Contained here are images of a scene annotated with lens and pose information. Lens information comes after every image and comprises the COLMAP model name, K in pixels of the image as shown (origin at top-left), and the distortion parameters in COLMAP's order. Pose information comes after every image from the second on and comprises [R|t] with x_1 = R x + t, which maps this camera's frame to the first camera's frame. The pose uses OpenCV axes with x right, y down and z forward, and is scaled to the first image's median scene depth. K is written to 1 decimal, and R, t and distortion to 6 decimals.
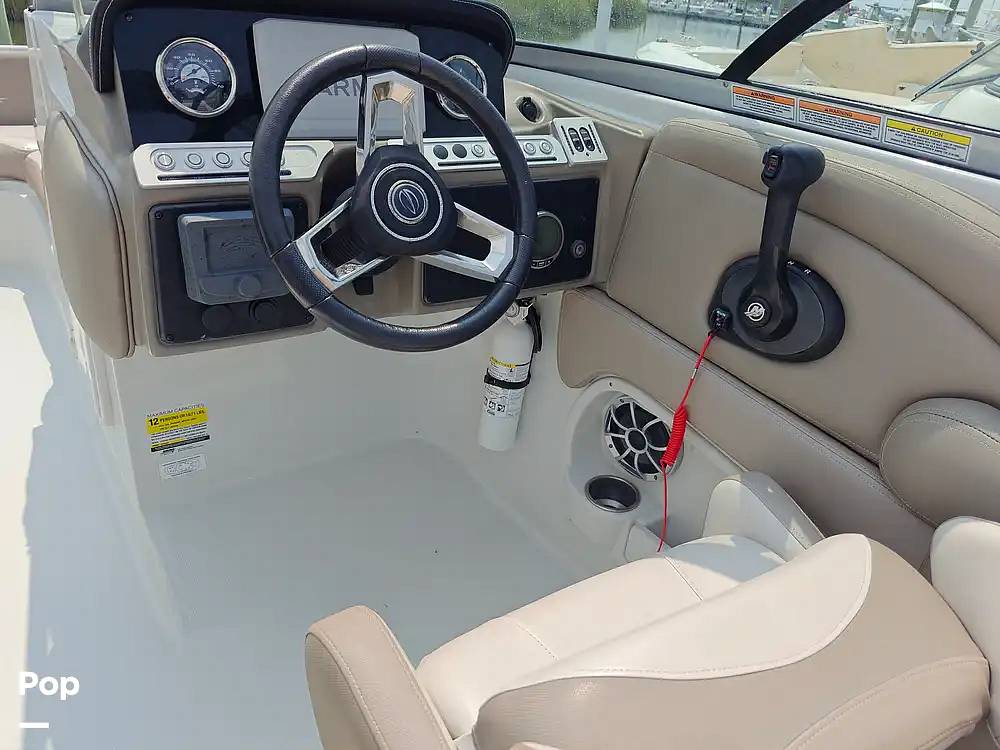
lens RADIAL K [[685.3, 0, 510.4], [0, 685.3, 379.4], [0, 0, 1]] dist [-0.000634, 0.002144]
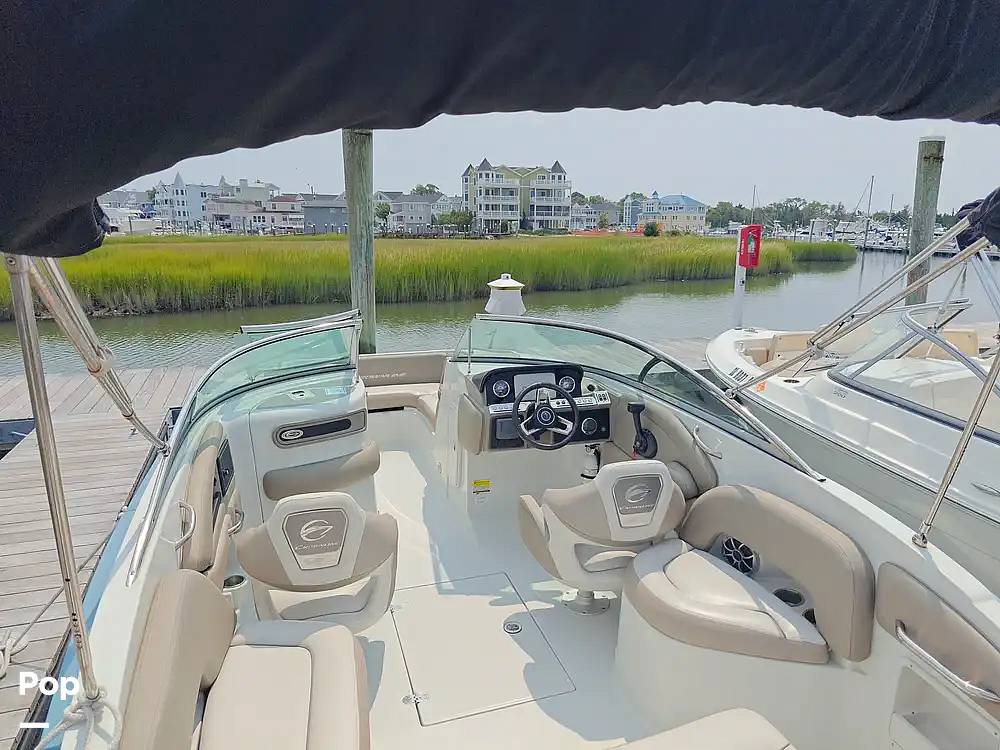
lens RADIAL K [[688.9, 0, 509.0], [0, 688.9, 378.0], [0, 0, 1]] dist [0.050194, -0.057366]
pose [[0.950336, -0.026885, -0.310061, 0.792993], [-0.065799, 0.956385, -0.284603, 0.615443], [0.304189, 0.290871, 0.907118, -2.487334]]
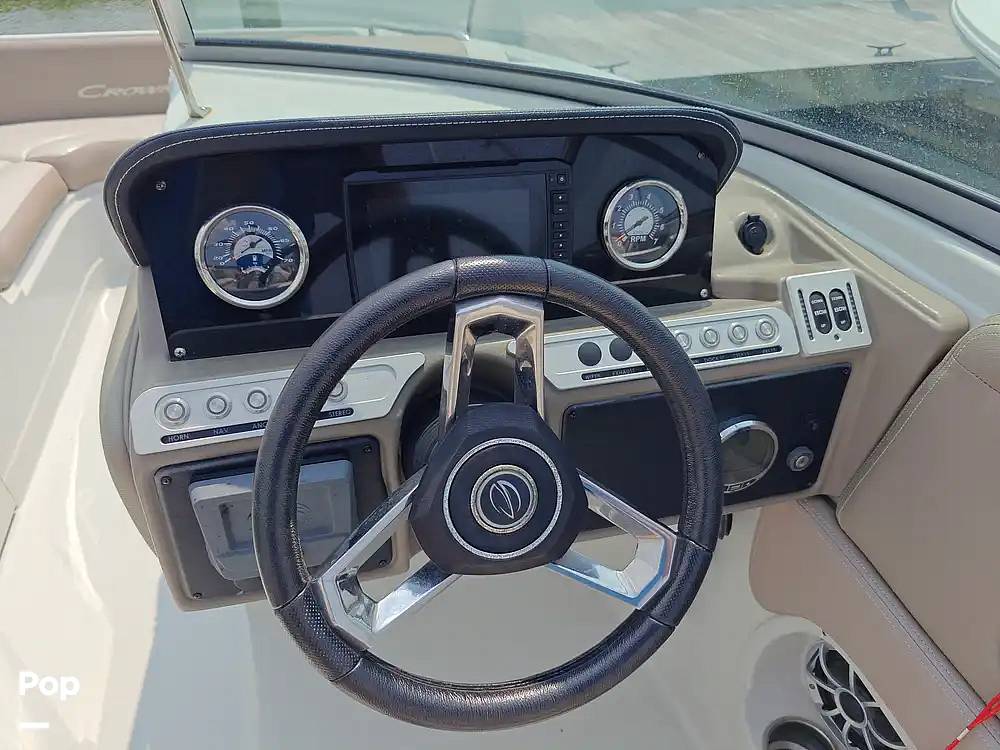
lens RADIAL K [[688.9, 0, 509.0], [0, 688.9, 378.0], [0, 0, 1]] dist [0.050194, -0.057366]
pose [[0.944321, 0.141610, -0.296992, 0.025074], [-0.110660, 0.986752, 0.118641, -0.361159], [0.309859, -0.079170, 0.947481, 0.322590]]
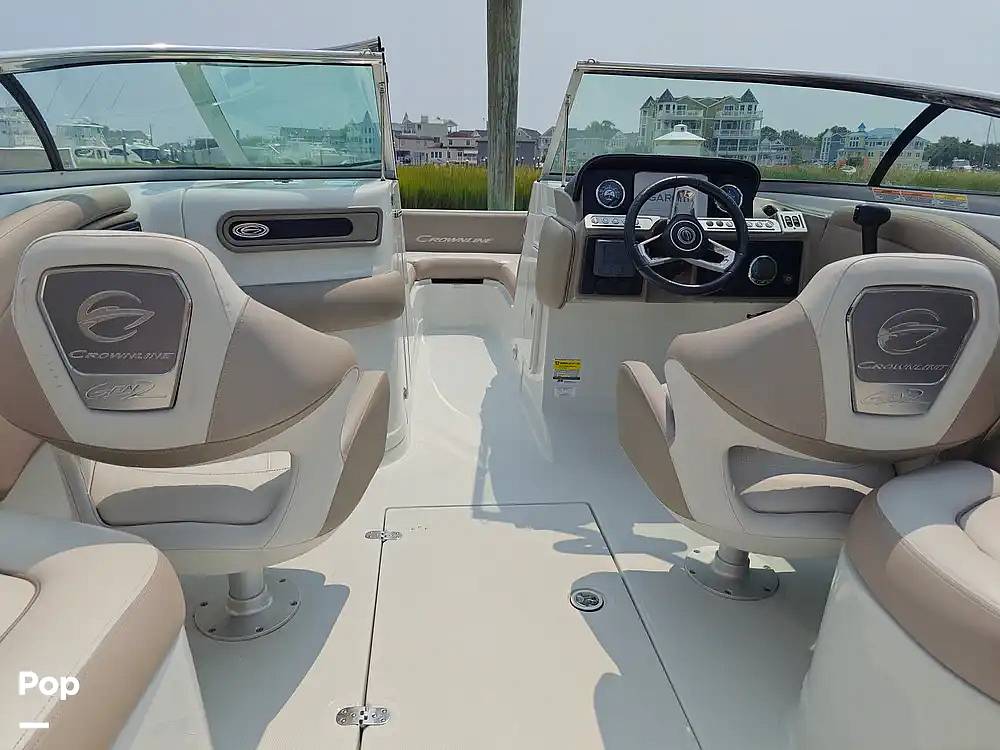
lens RADIAL K [[684.5, 0, 487.9], [0, 684.5, 376.3], [0, 0, 1]] dist [0.001730, -0.000753]
pose [[0.862571, 0.076489, -0.500120, 0.390559], [-0.196016, 0.961825, -0.190971, 0.647825], [0.466421, 0.262758, 0.844636, -0.973866]]
